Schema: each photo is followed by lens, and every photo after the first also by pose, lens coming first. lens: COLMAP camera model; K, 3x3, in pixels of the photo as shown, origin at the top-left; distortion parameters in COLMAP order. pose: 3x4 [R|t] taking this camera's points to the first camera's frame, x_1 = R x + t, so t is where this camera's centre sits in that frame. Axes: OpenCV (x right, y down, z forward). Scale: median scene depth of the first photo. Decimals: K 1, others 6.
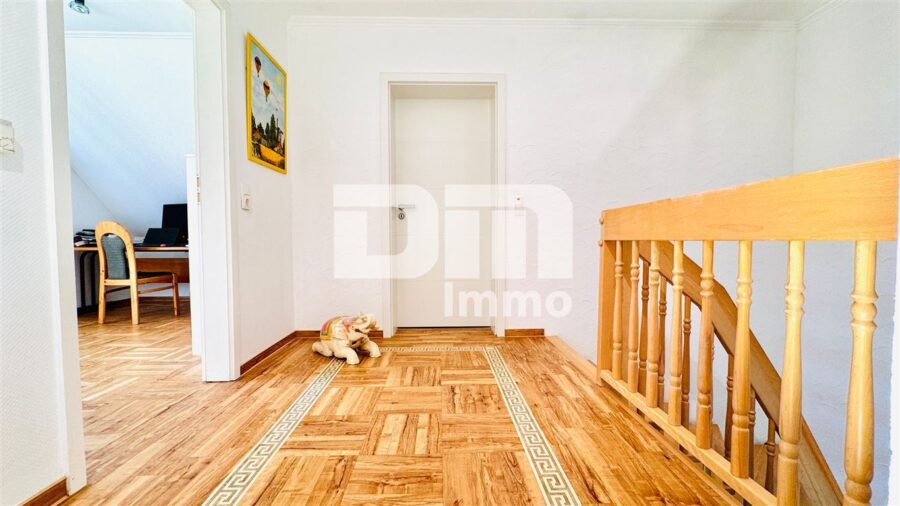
lens RADIAL K [[359.4, 0, 448.4], [0, 359.4, 254.9], [0, 0, 1]] dist [-0.001017, -0.000119]
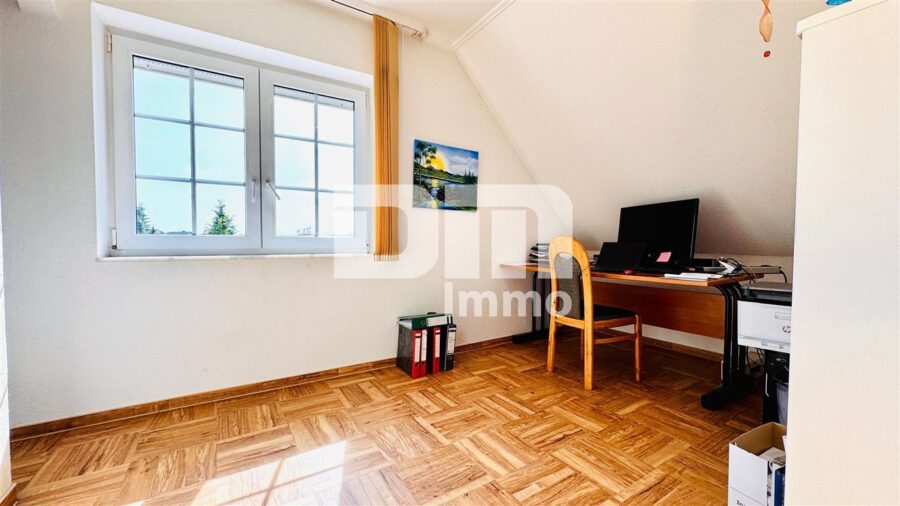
lens RADIAL K [[359.4, 0, 450.9], [0, 359.4, 252.1], [0, 0, 1]] dist [-0.001017, -0.000119]
pose [[0.516690, 0.033026, -0.855535, -0.421117], [-0.041205, 0.999057, 0.013681, -0.057791], [0.855180, 0.028184, 0.517564, 0.409875]]
